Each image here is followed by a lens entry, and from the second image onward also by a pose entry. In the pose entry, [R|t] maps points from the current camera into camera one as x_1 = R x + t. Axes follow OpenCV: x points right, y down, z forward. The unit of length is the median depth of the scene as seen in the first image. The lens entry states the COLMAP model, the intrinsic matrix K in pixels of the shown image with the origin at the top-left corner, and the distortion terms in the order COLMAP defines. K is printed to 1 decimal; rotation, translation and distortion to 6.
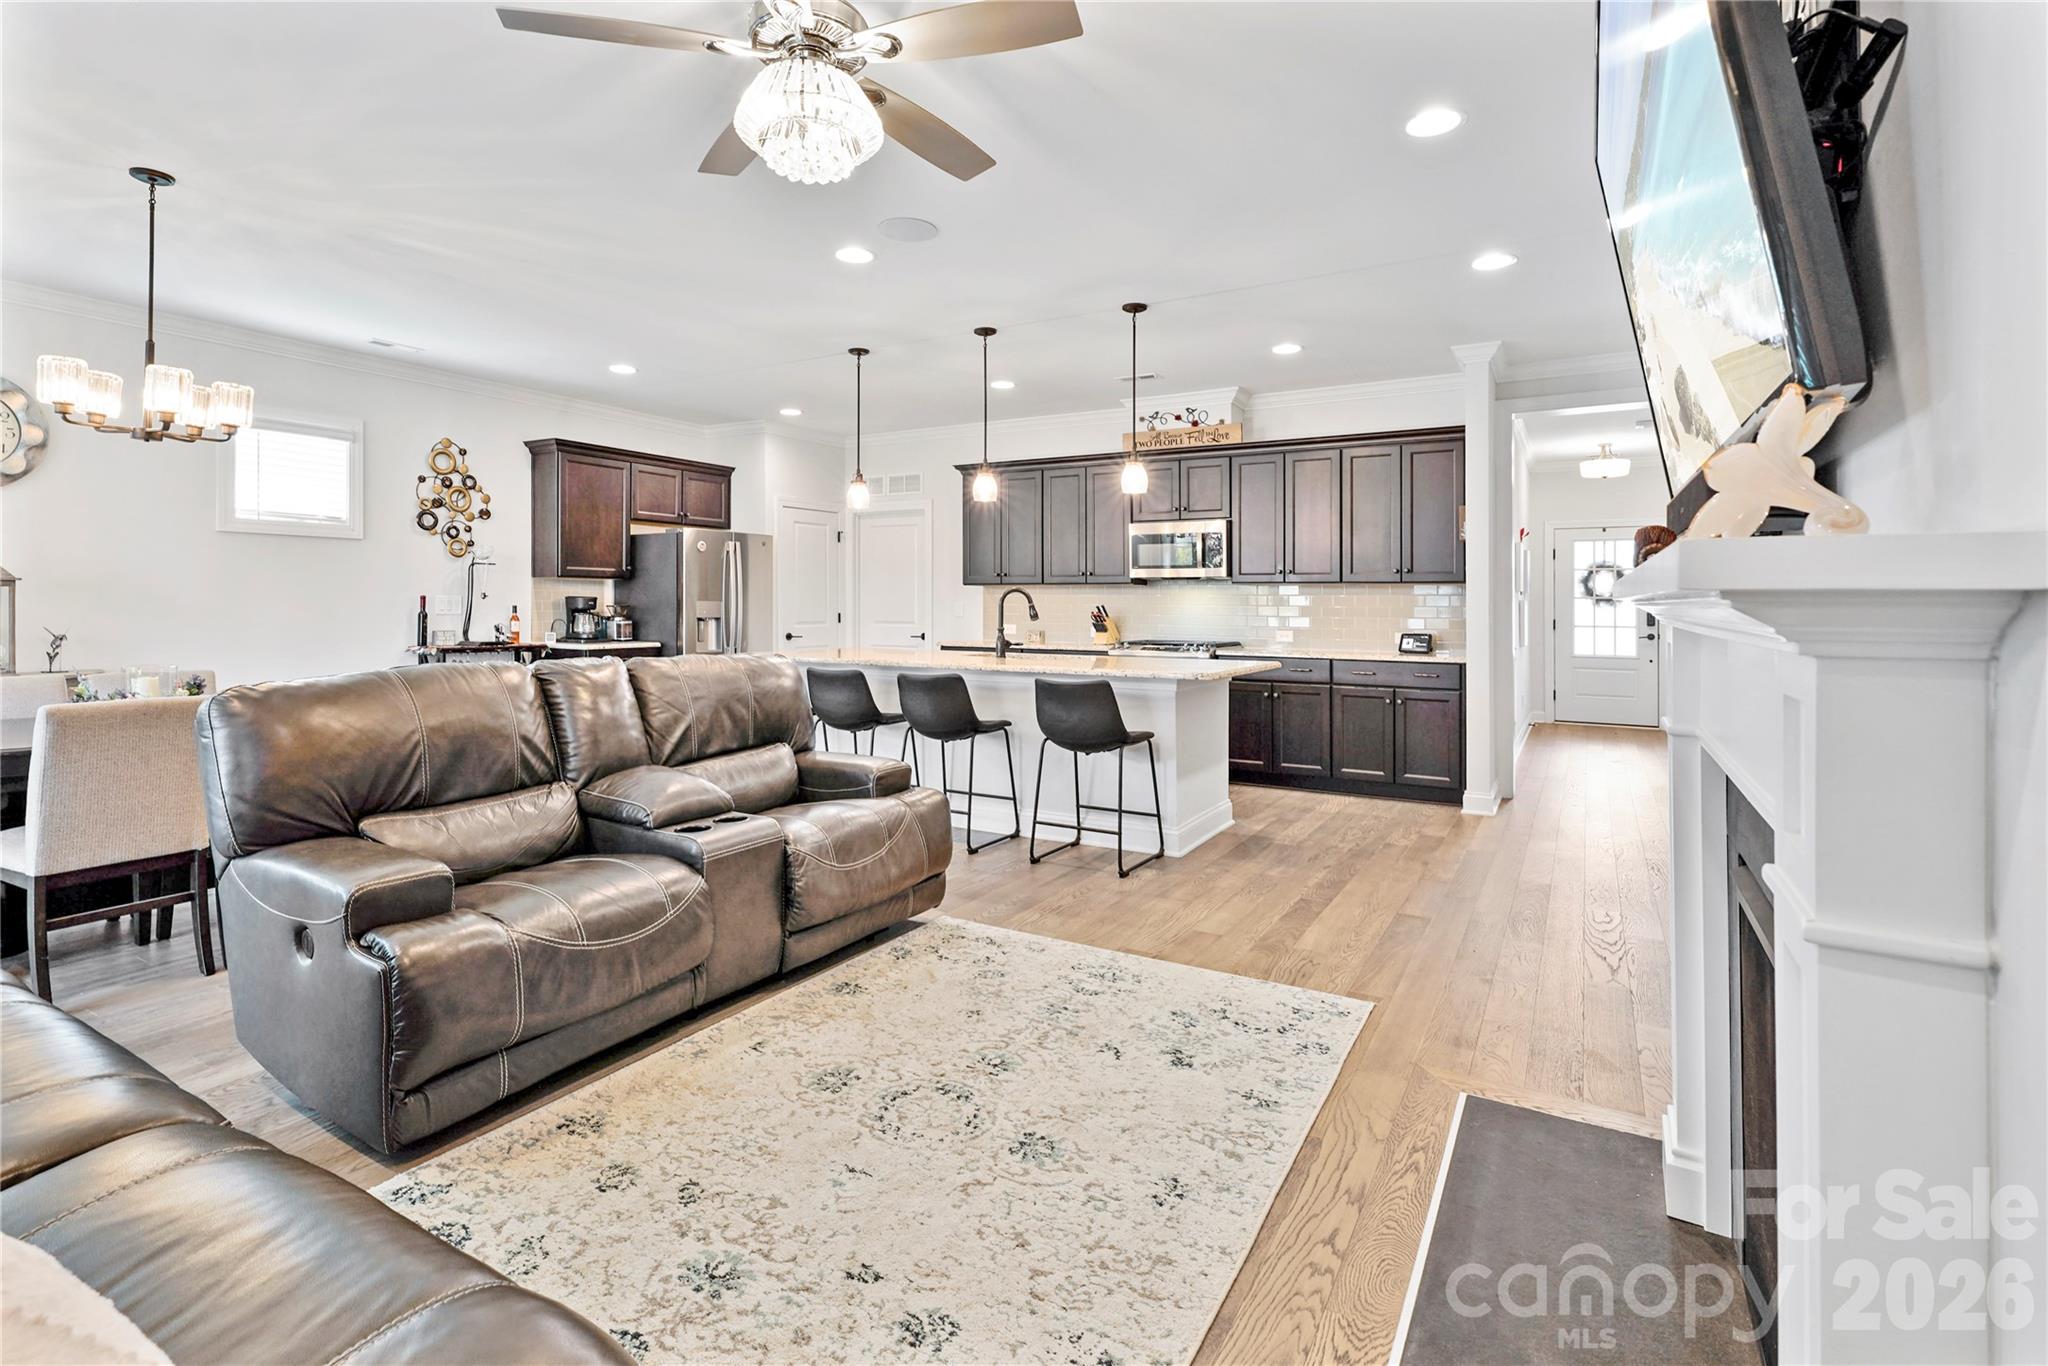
lens RADIAL K [[968.6, 0, 1022.6], [0, 968.6, 608.5], [0, 0, 1]] dist [0.000136, 0.000430]
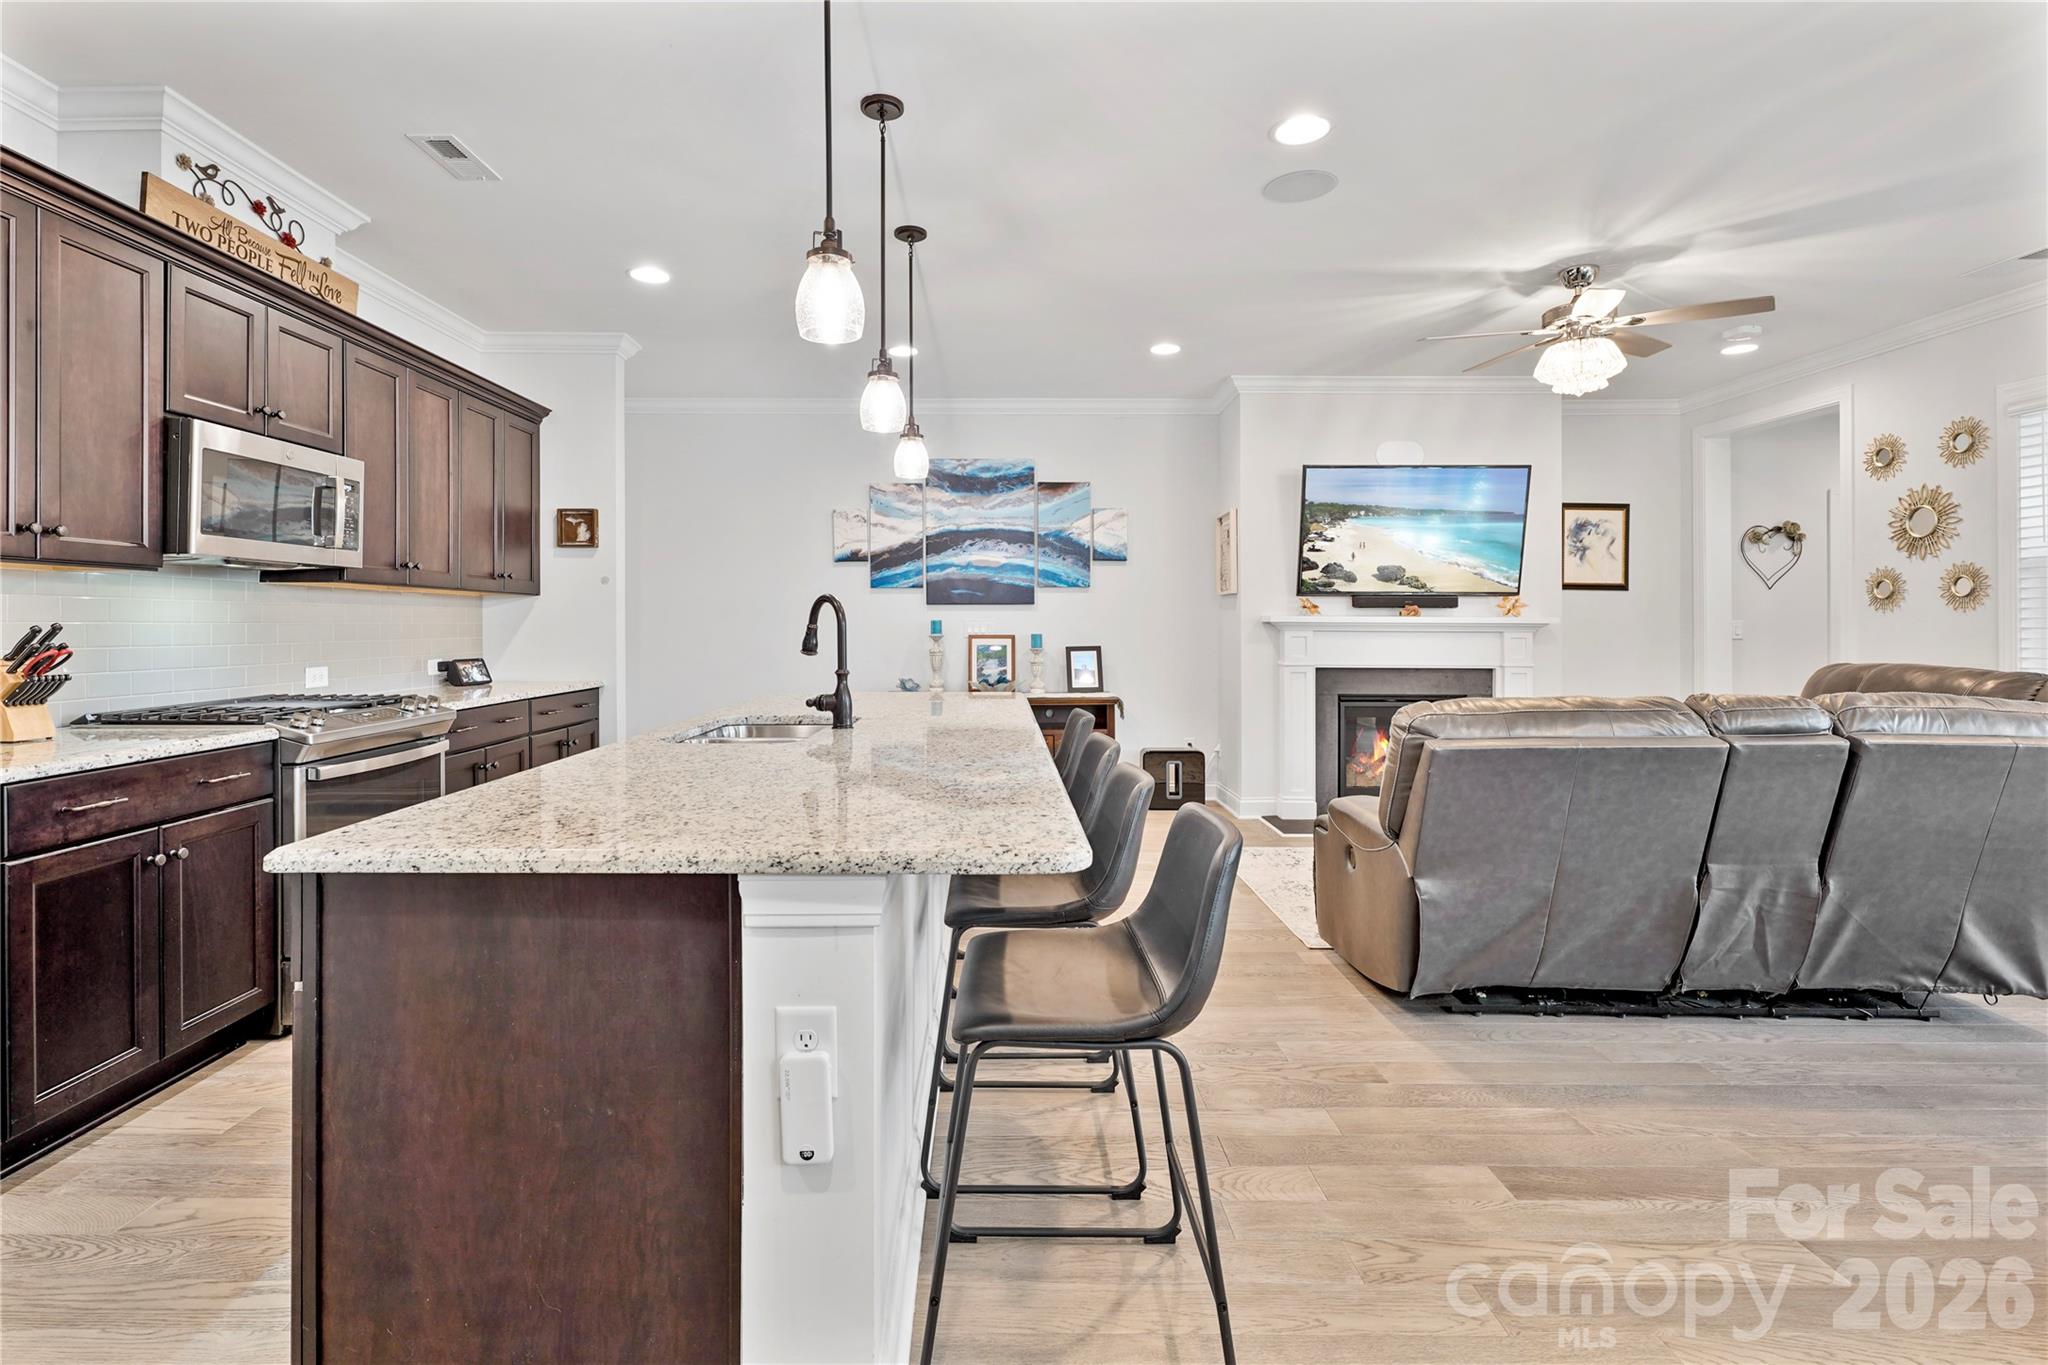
lens RADIAL K [[956.5, 0, 997.9], [0, 956.5, 620.0], [0, 0, 1]] dist [-0.001353, 0.000384]
pose [[-0.503746, -0.004564, 0.863840, -0.943438], [-0.000984, 0.999988, 0.004710, -0.018190], [-0.863851, 0.001522, -0.503745, 2.205126]]
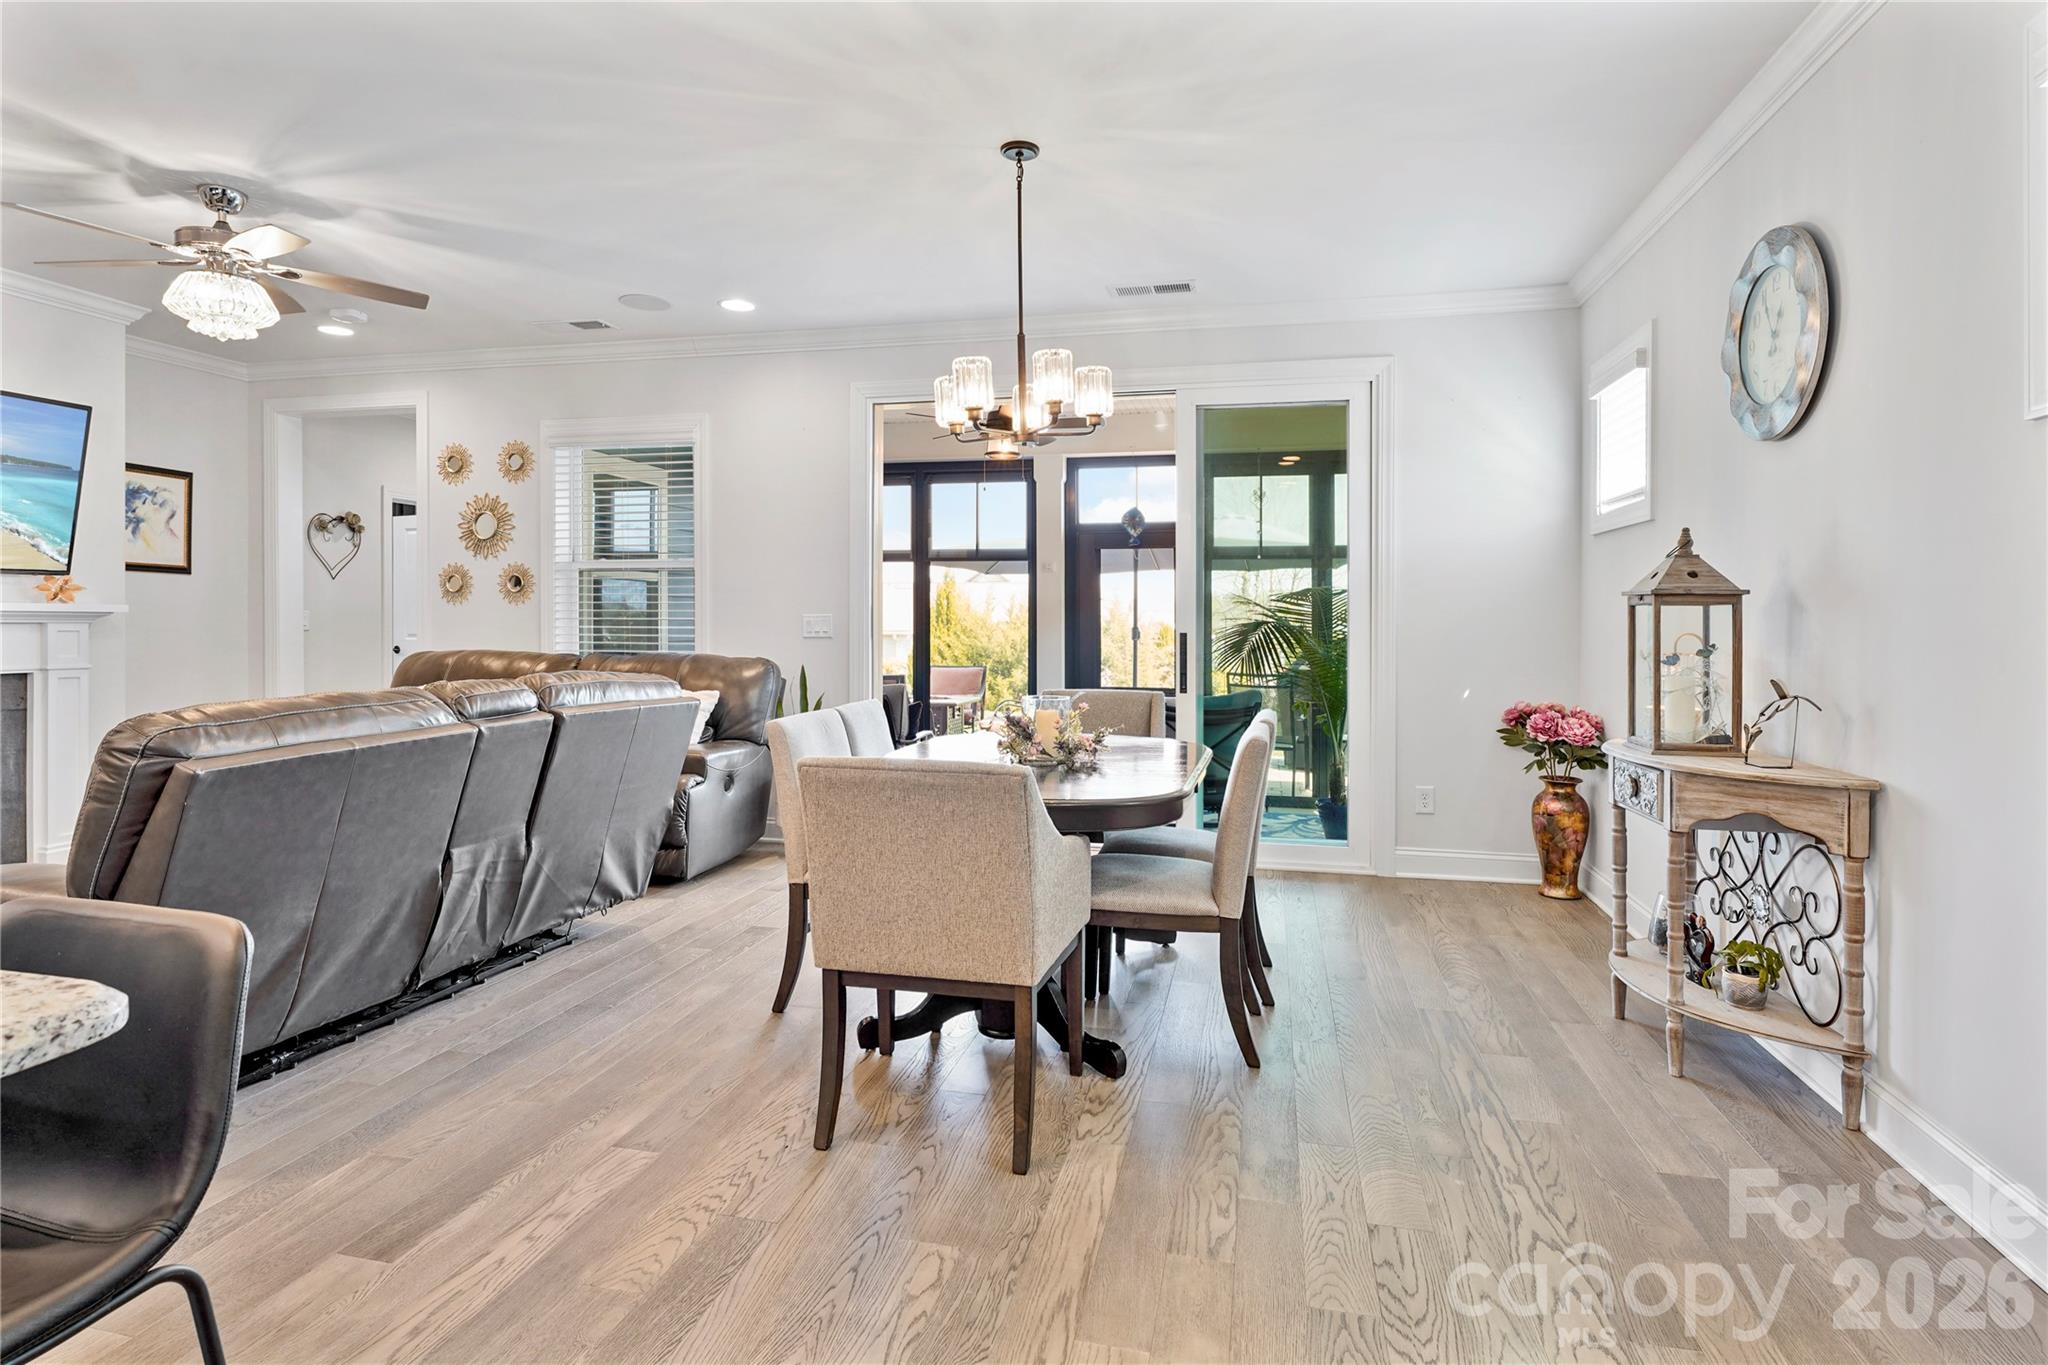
lens RADIAL K [[1051.2, 0, 1015.0], [0, 1051.2, 613.8], [0, 0, 1]] dist [-0.003300, -0.001367]
pose [[-0.956461, -0.013925, -0.291527, -0.720244], [-0.013185, 0.999903, -0.004505, -0.011624], [0.291562, -0.000465, -0.956552, 2.285622]]
